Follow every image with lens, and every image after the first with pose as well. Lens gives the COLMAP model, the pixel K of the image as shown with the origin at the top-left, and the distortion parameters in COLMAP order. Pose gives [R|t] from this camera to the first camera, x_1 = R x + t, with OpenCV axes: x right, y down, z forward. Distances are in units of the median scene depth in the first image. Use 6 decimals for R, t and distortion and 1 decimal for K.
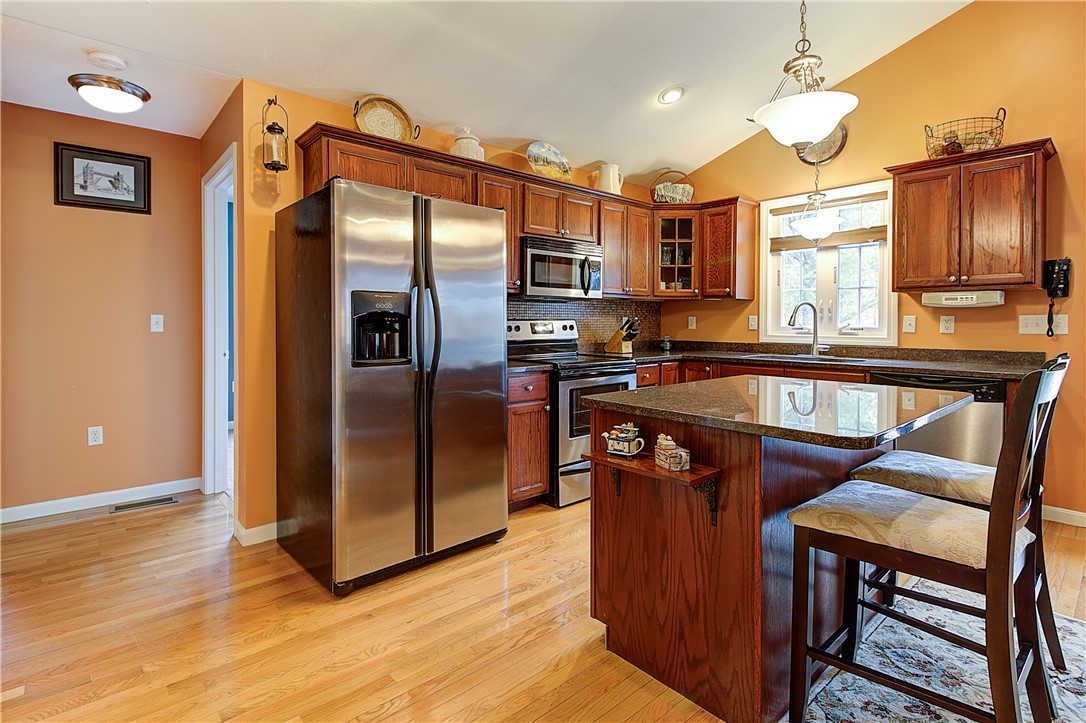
lens RADIAL K [[529.9, 0, 507.1], [0, 529.9, 327.2], [0, 0, 1]] dist [0.015452, -0.005626]
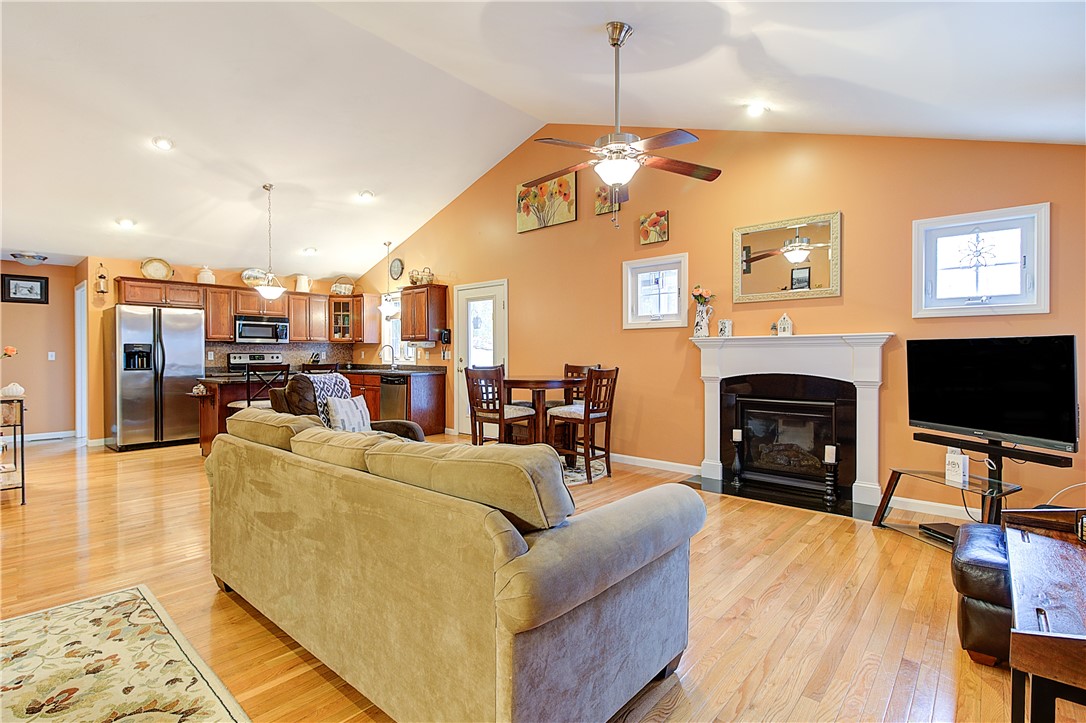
lens RADIAL K [[529.9, 0, 515.0], [0, 529.9, 355.6], [0, 0, 1]] dist [0.015452, -0.005626]
pose [[0.994023, -0.004022, 0.109093, 0.888874], [0.004719, 0.999970, -0.006132, 0.012708], [-0.109065, 0.006610, 0.994013, -1.239112]]
